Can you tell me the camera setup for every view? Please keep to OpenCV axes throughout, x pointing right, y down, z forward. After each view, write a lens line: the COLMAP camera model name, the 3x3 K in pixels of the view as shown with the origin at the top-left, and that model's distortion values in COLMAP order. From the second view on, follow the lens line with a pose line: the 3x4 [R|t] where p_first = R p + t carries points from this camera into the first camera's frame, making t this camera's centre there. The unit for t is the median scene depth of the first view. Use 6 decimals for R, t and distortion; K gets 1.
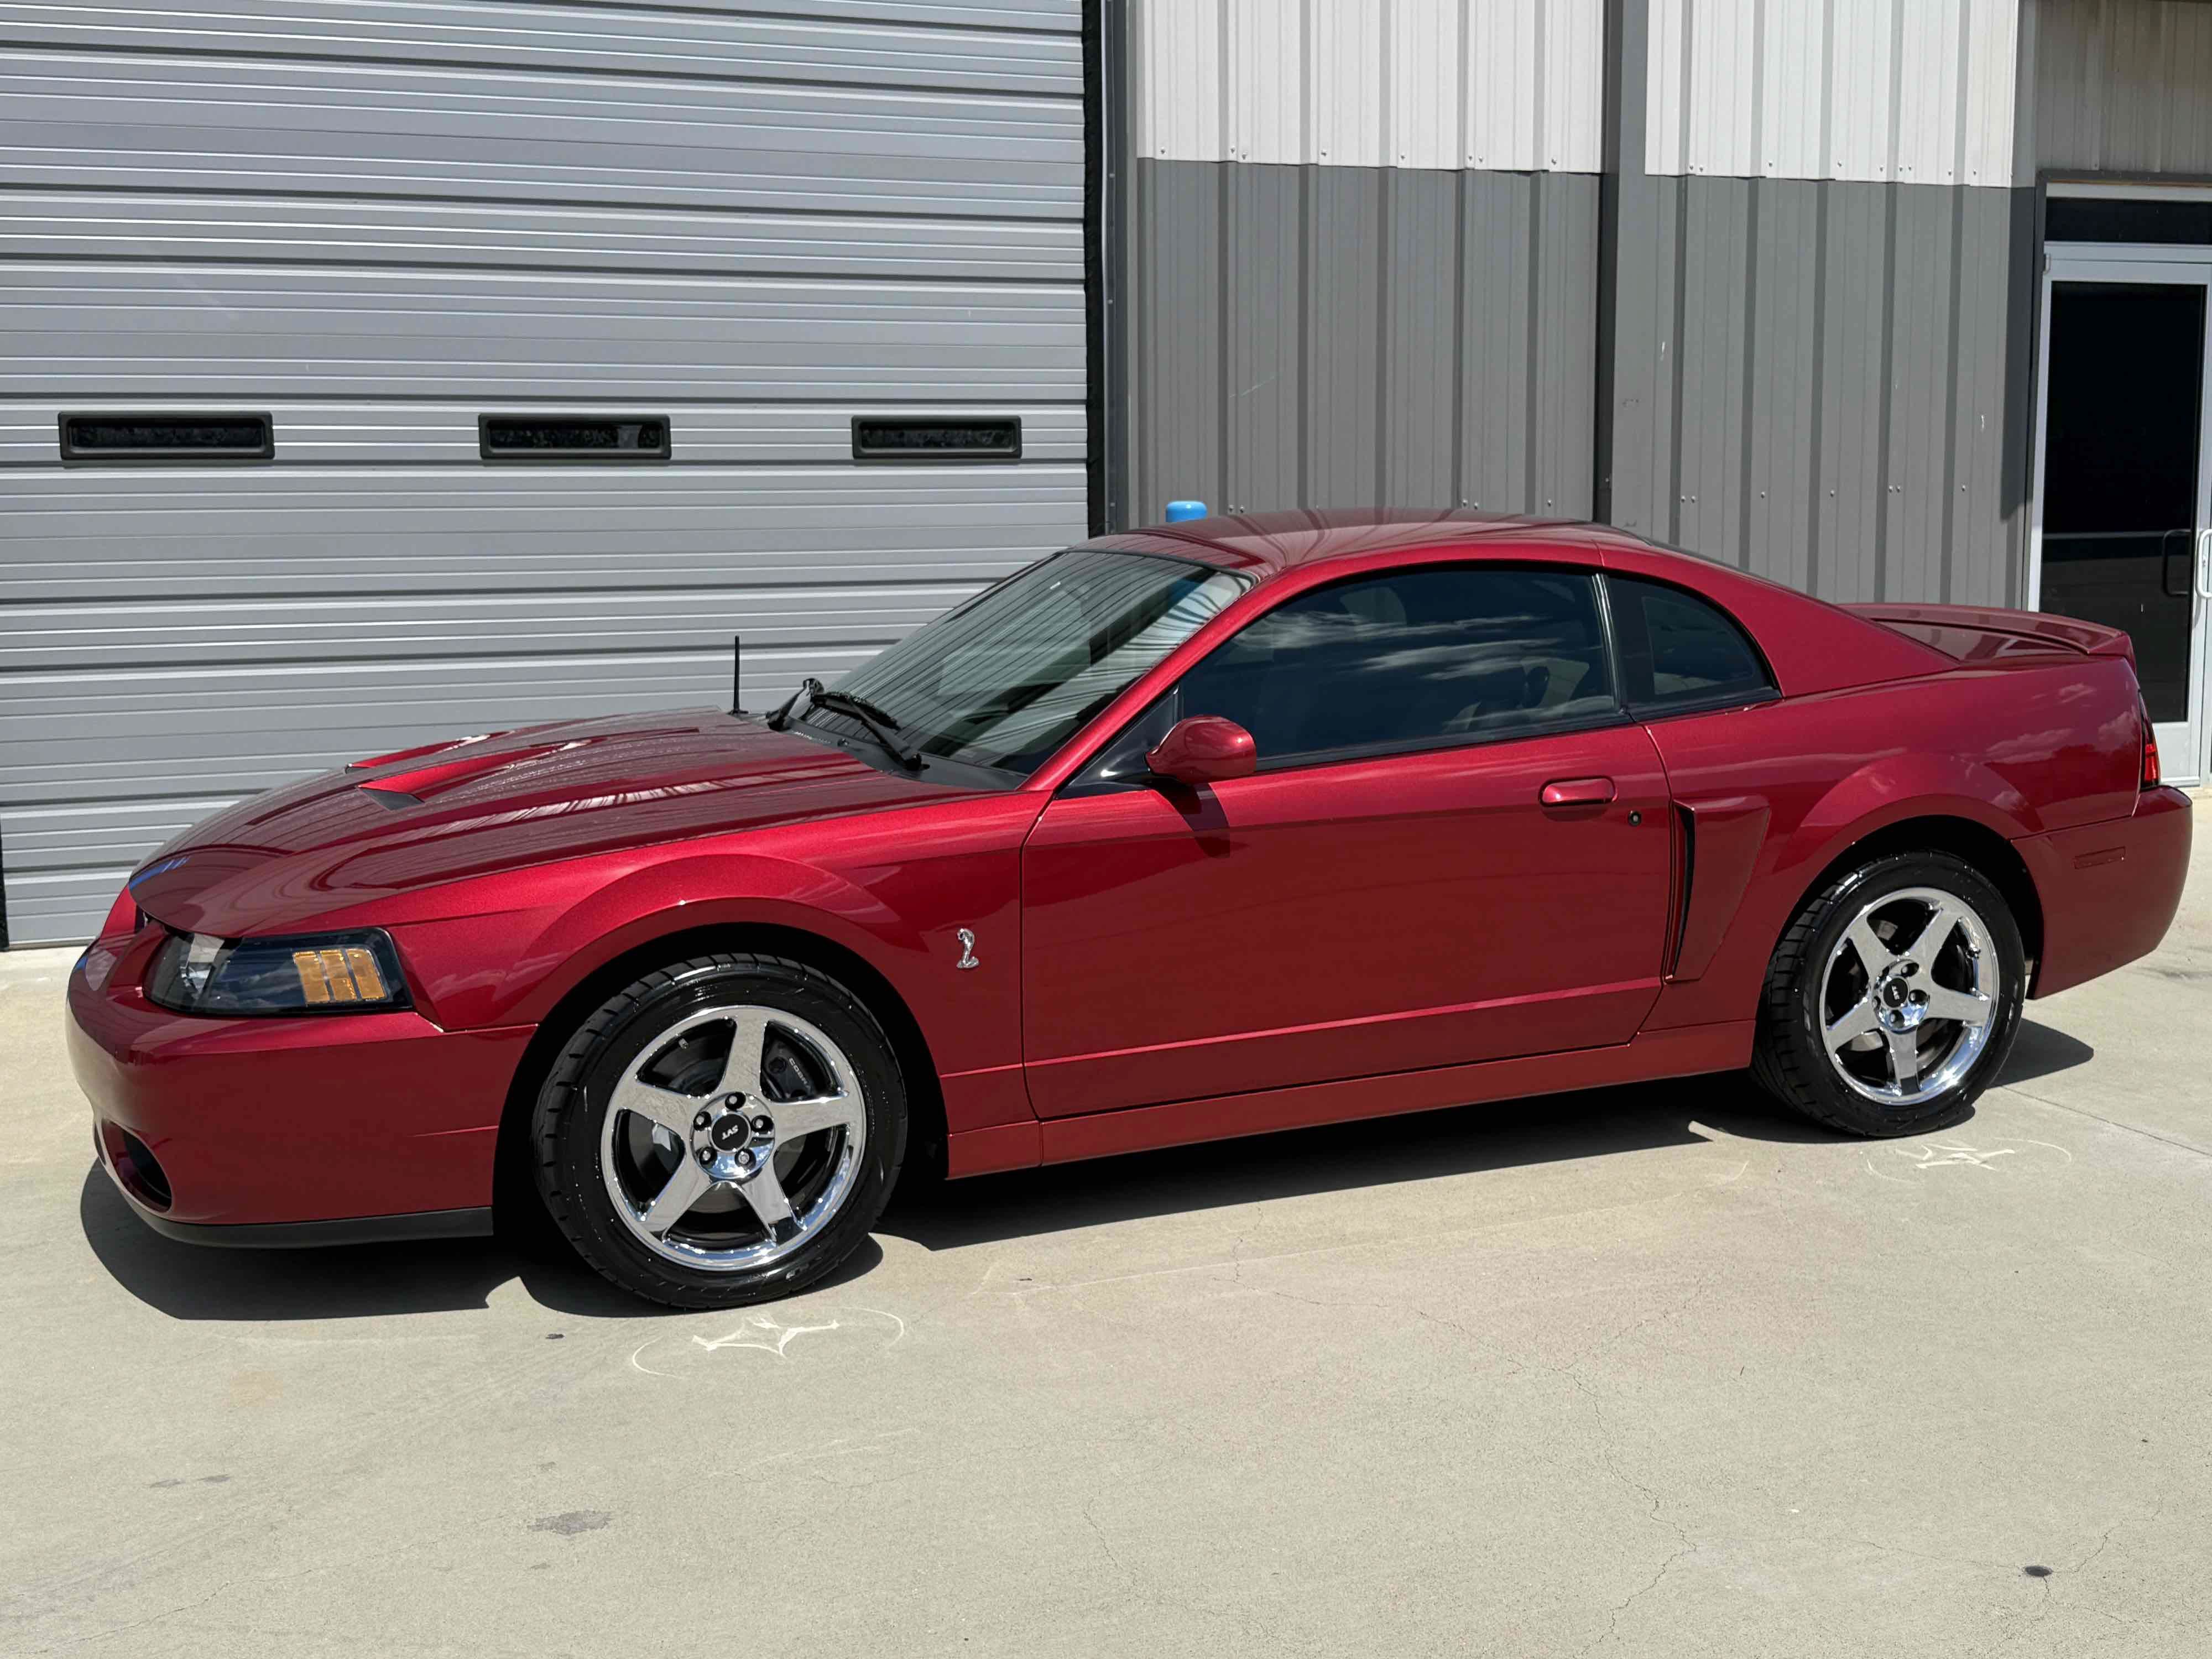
lens RADIAL K [[2392.5, 0, 1102.8], [0, 2392.5, 828.1], [0, 0, 1]] dist [0.191632, -0.440161]
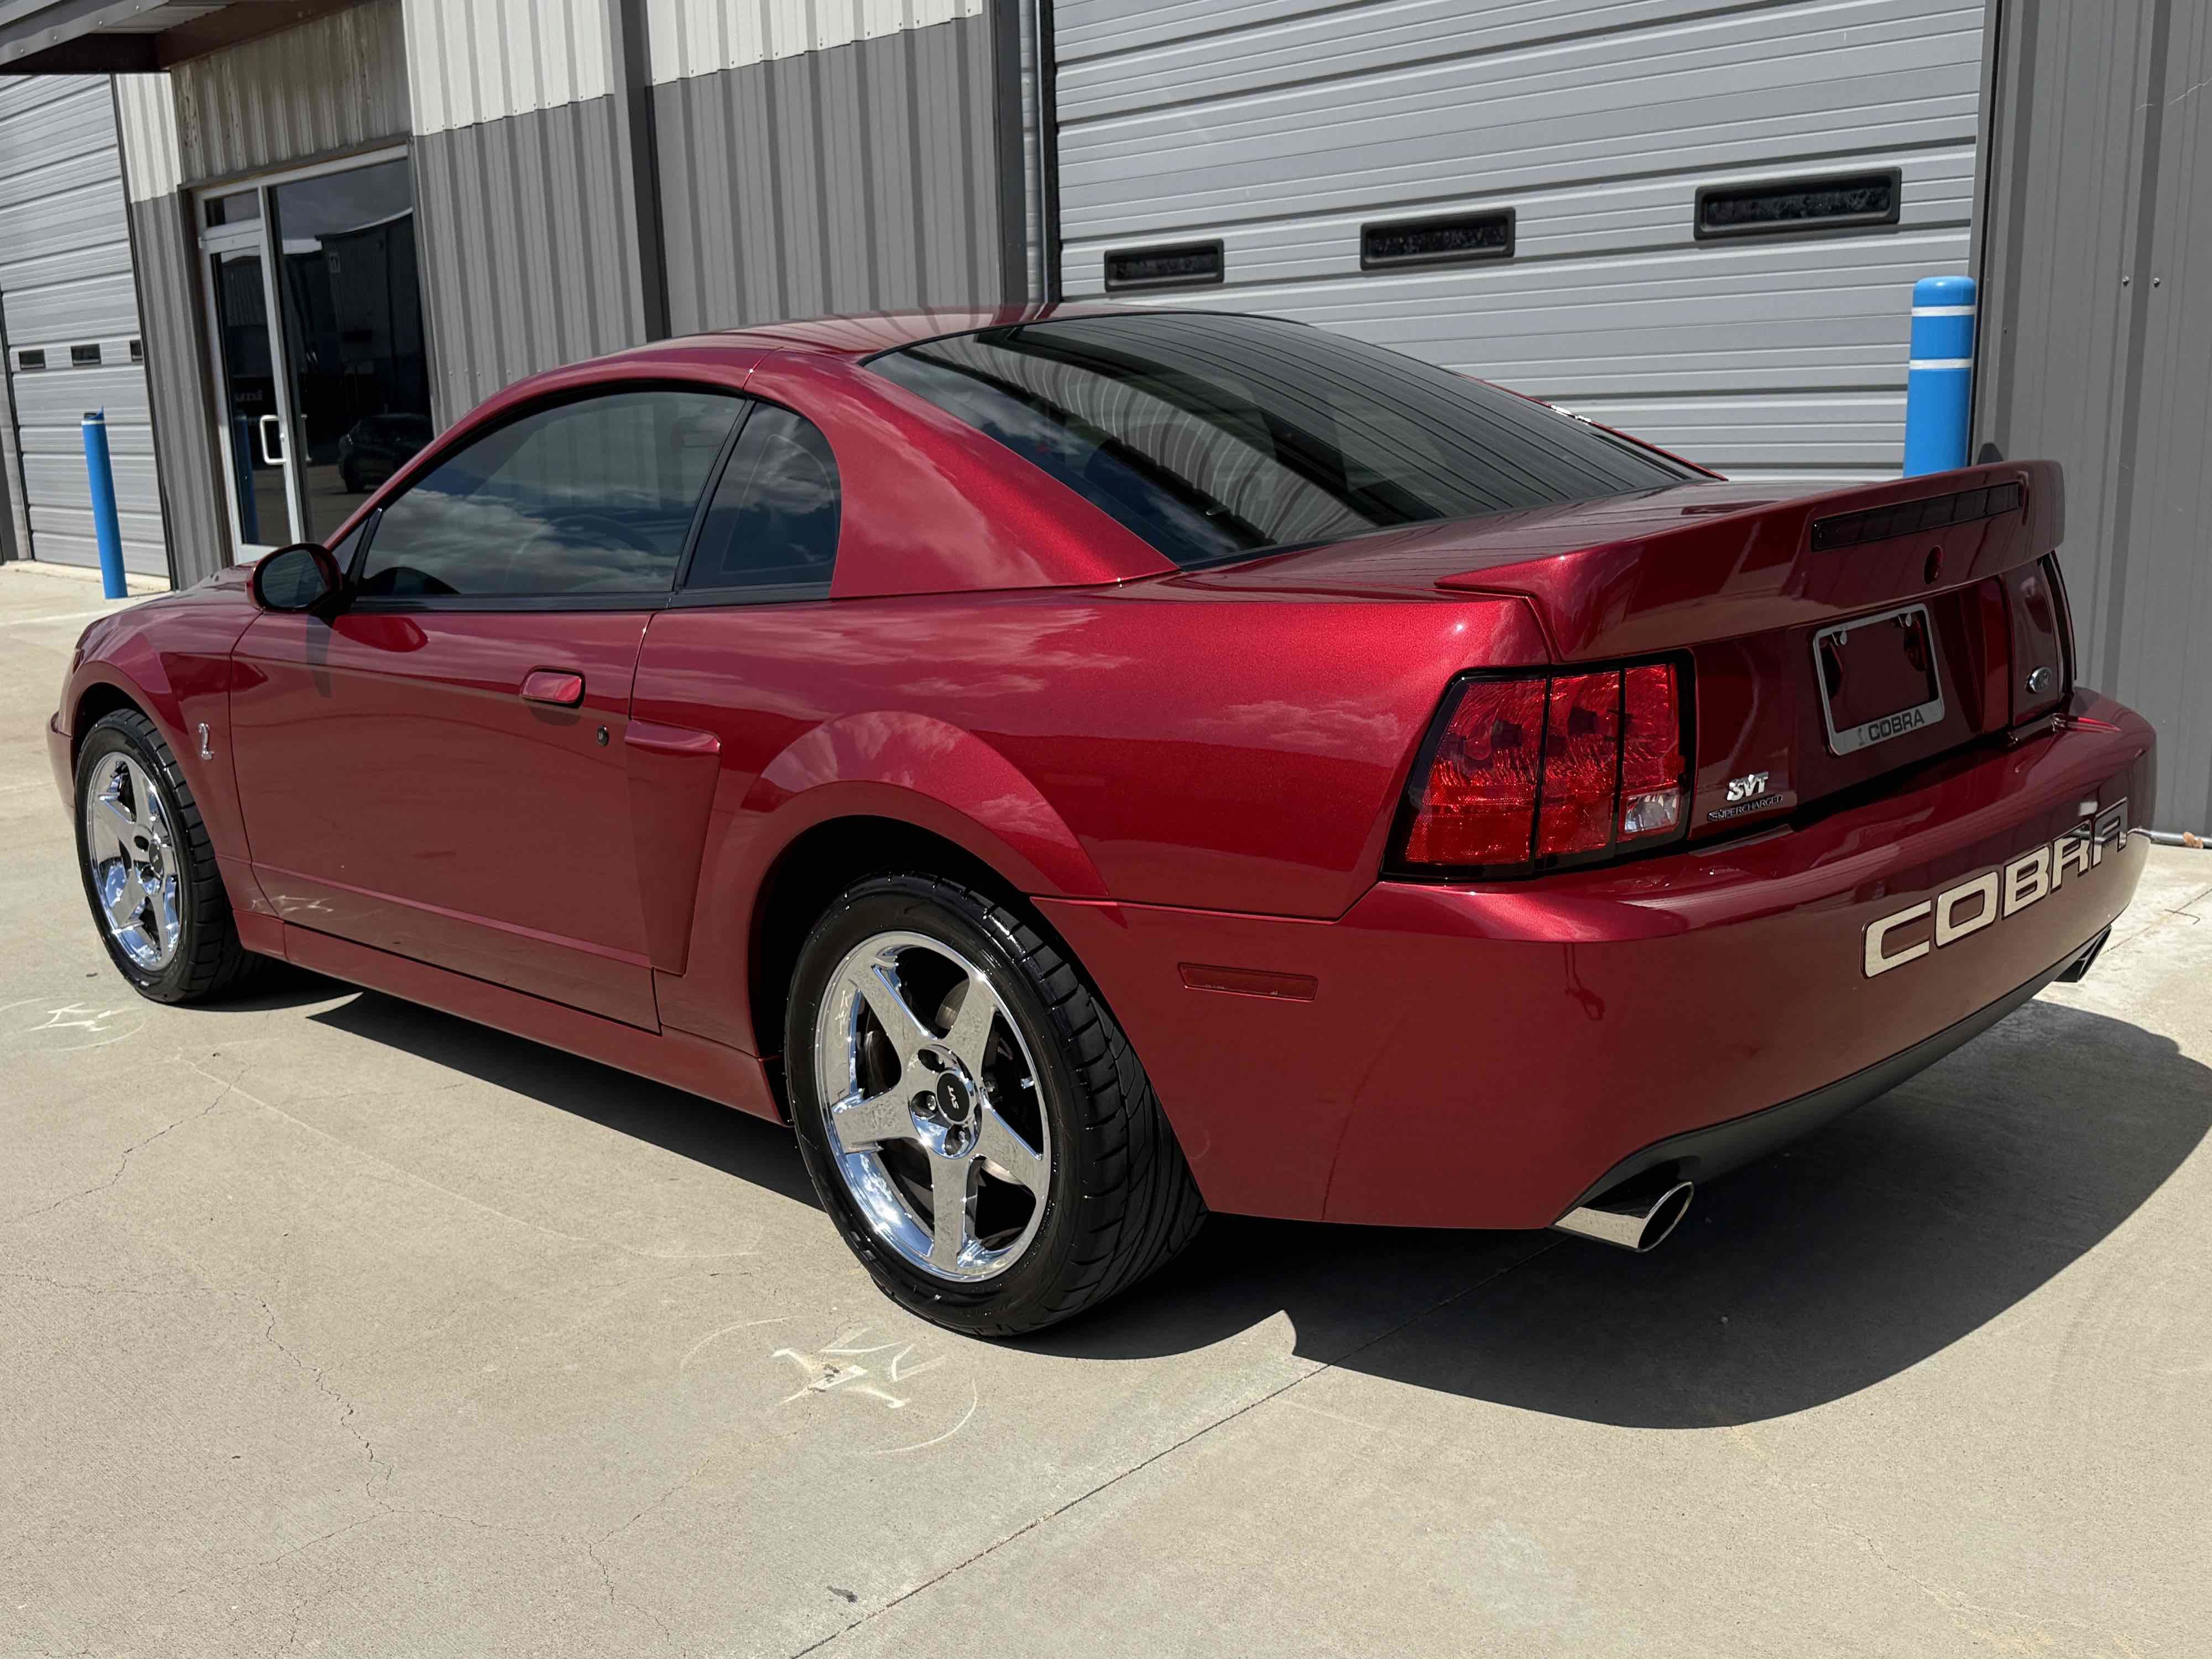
lens RADIAL K [[2108.3, 0, 1115.2], [0, 2108.3, 827.9], [0, 0, 1]] dist [0.173137, -0.363747]
pose [[0.388674, 0.191088, -0.901342, 0.571368], [-0.095598, 0.981341, 0.166824, -0.065282], [0.916402, 0.021326, 0.399690, 0.577821]]
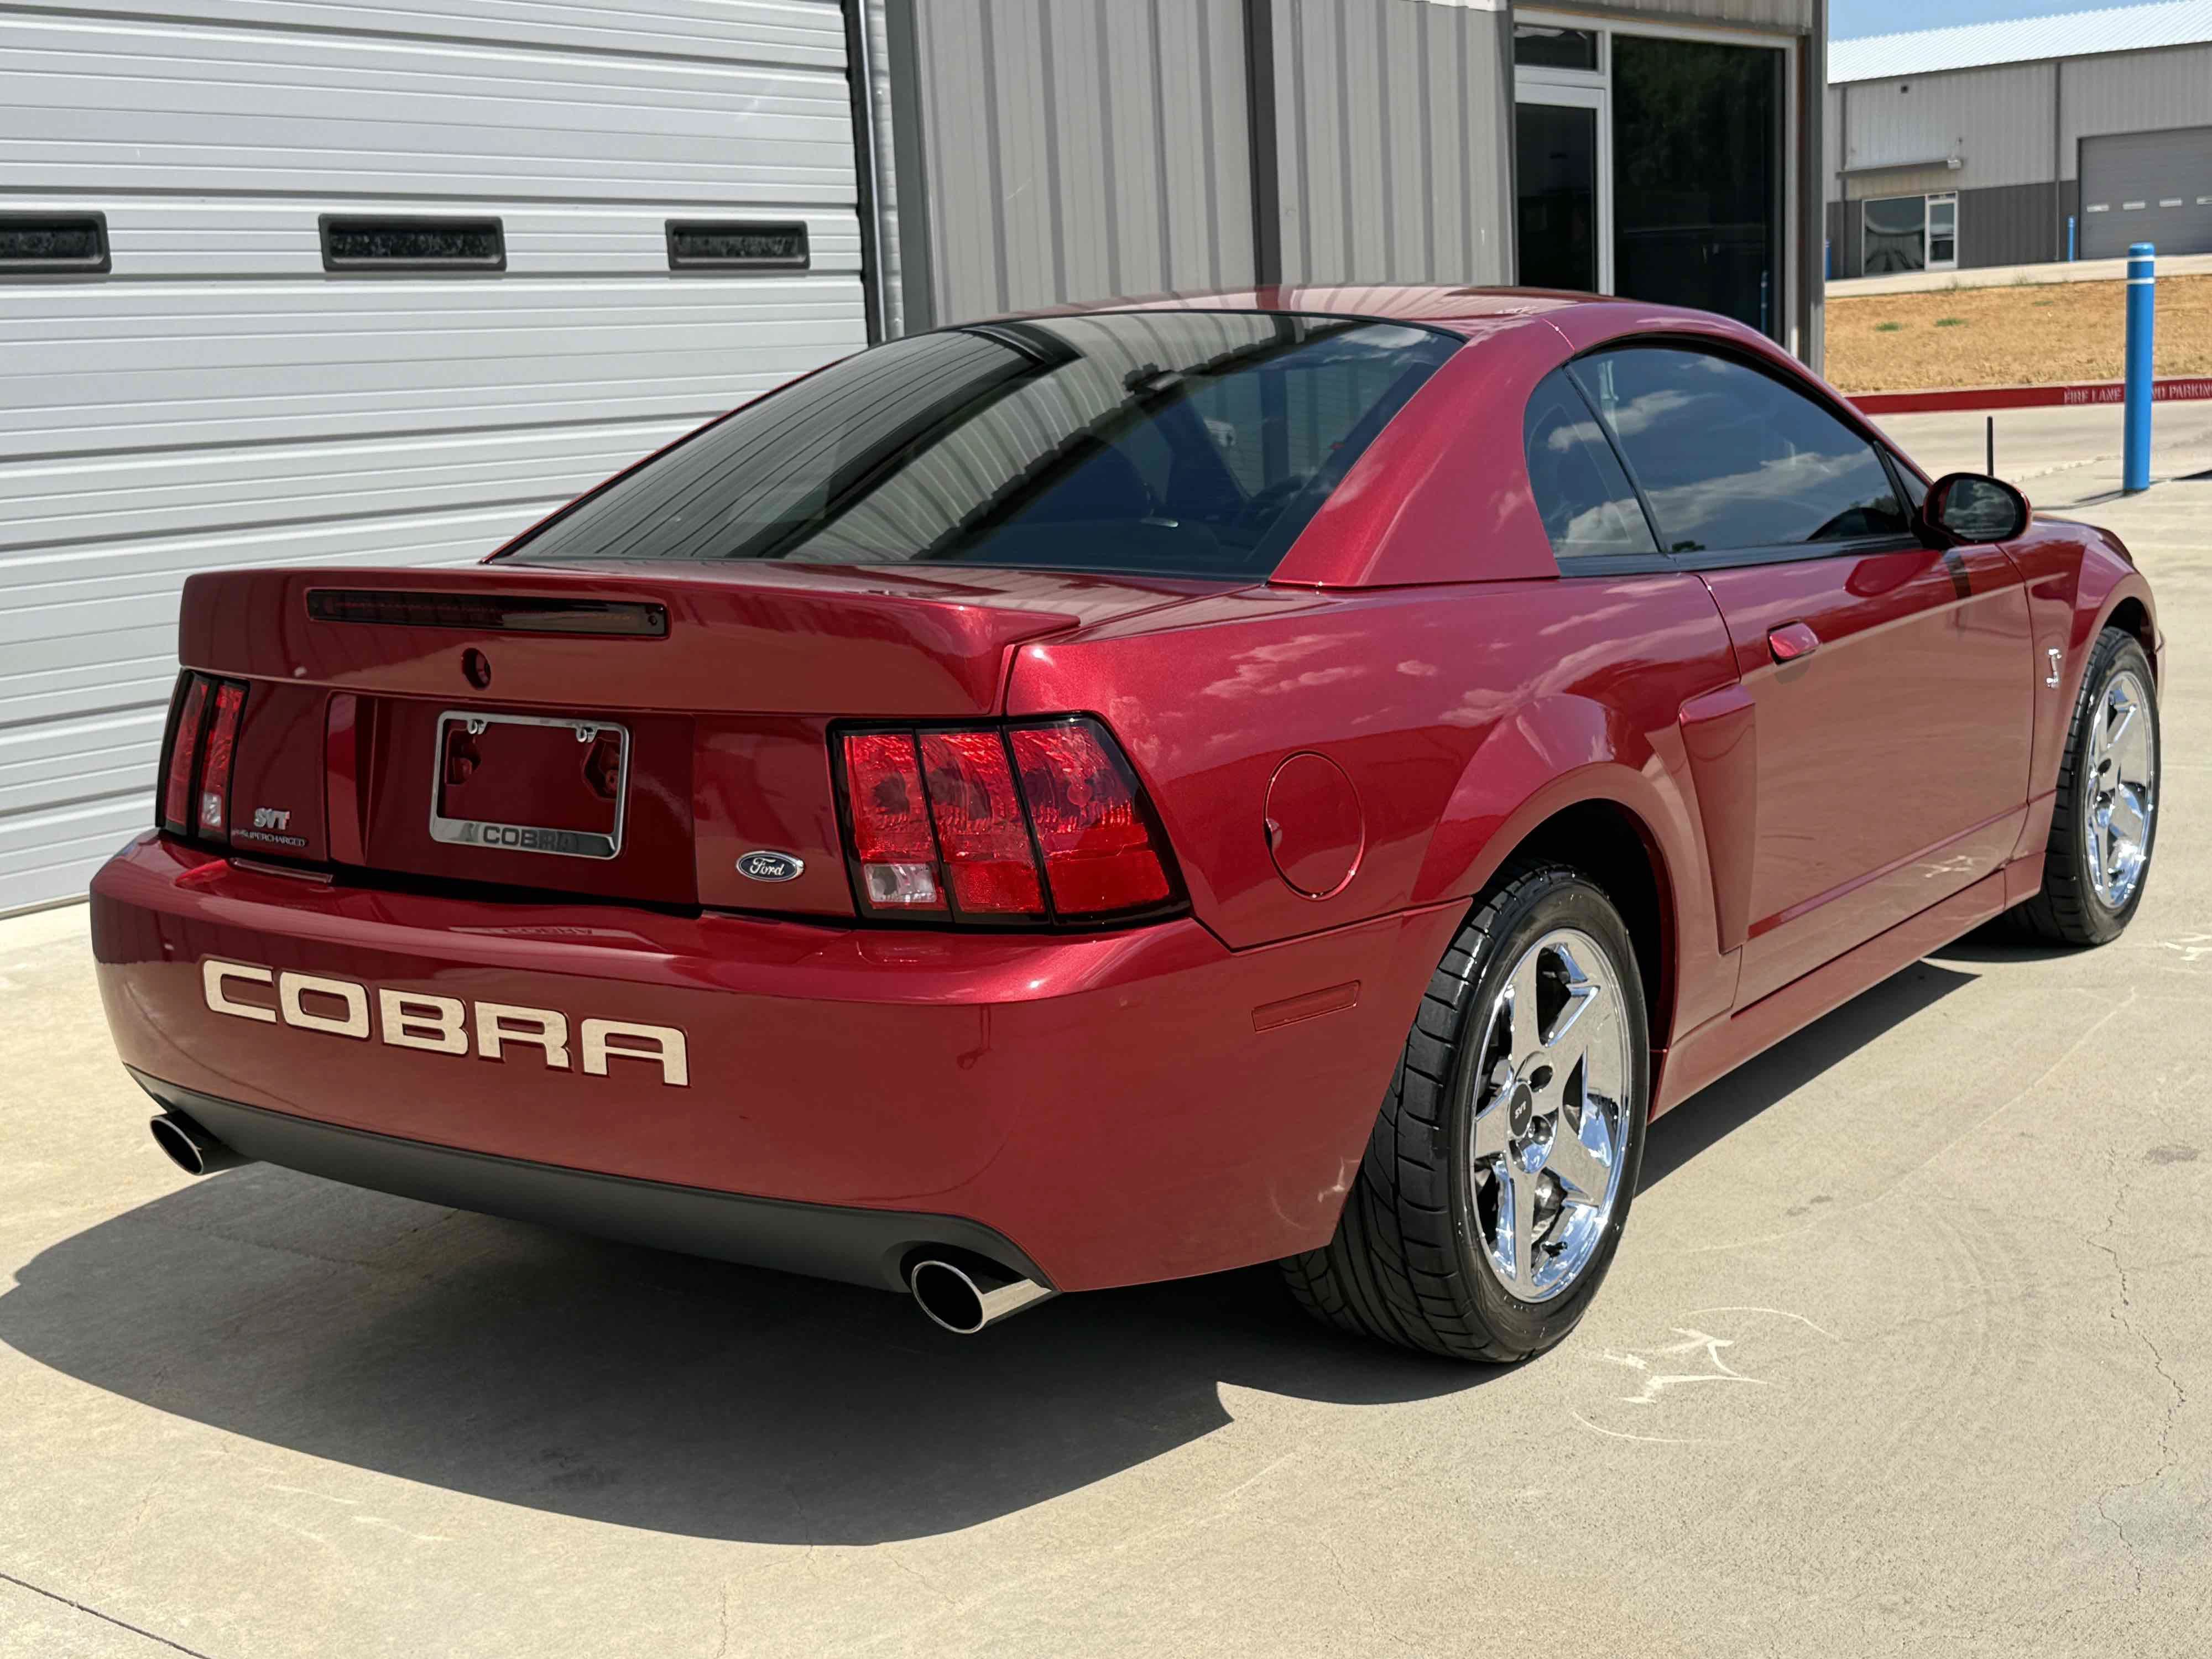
lens RADIAL K [[2732.8, 0, 1091.2], [0, 2732.8, 828.6], [0, 0, 1]] dist [0.219201, -0.563289]
pose [[0.841057, -0.120602, 0.527332, -0.571989], [0.110253, 0.992586, 0.051161, 0.011765], [-0.529592, 0.015111, 0.848118, 0.093186]]
